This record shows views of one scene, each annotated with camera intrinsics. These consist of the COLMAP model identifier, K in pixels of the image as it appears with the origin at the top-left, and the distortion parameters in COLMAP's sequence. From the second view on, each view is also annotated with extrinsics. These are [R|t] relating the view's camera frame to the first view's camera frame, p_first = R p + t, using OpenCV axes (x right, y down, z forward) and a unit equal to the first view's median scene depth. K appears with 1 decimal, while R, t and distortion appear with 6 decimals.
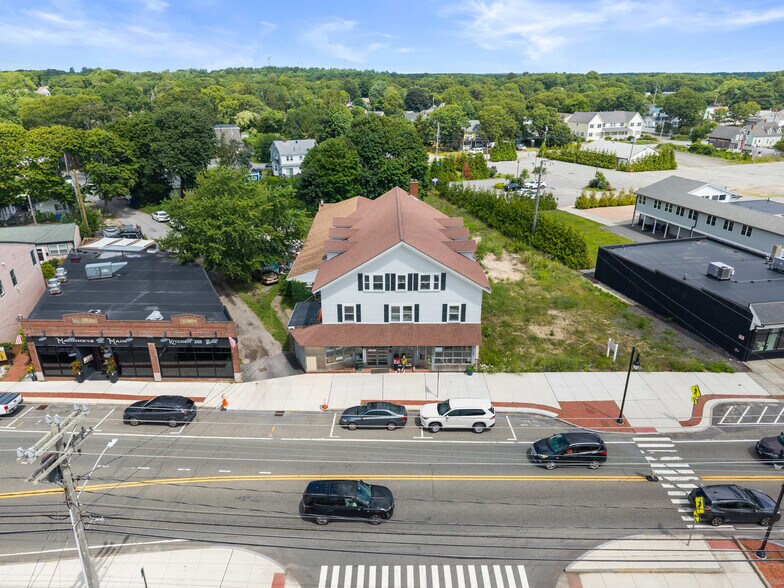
lens RADIAL K [[527.3, 0, 392.0], [0, 527.3, 294.0], [0, 0, 1]] dist [0.051387, -0.067790]
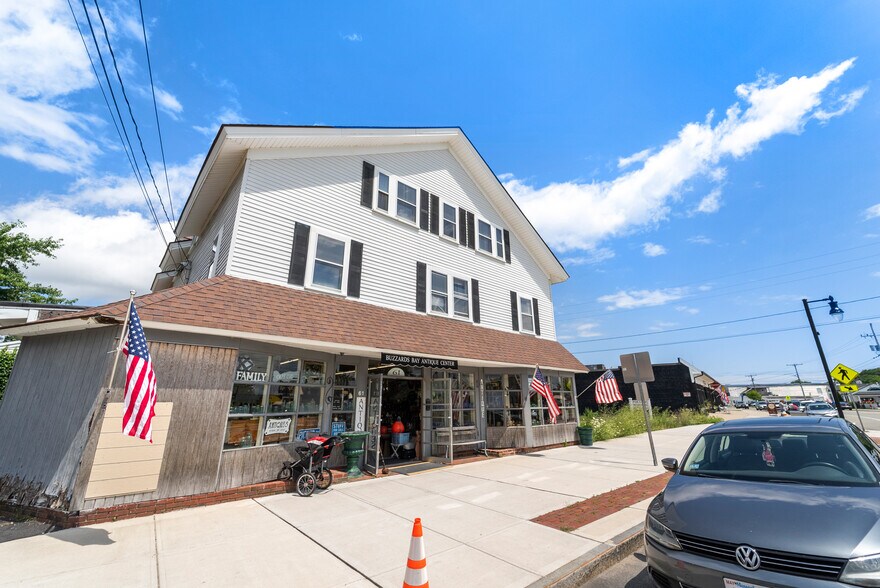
lens RADIAL K [[352.8, 0, 440.0], [0, 352.8, 294.0], [0, 0, 1]] dist [-0.000122, -0.000024]
pose [[0.752418, 0.187244, 0.631512, -0.160204], [0.252720, 0.803308, -0.539286, 0.181591], [-0.608276, 0.565364, 0.557103, 0.854083]]
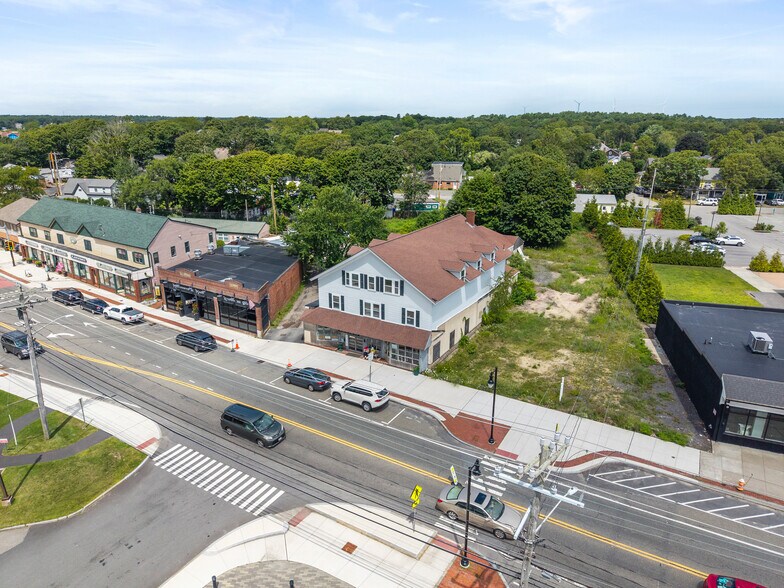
lens RADIAL K [[521.8, 0, 392.0], [0, 521.8, 294.0], [0, 0, 1]] dist [0.059023, -0.081420]
pose [[0.857869, 0.164377, -0.486869, 0.627053], [-0.198599, 0.979895, -0.019101, 0.015586], [0.473940, 0.113078, 0.873266, -0.014011]]
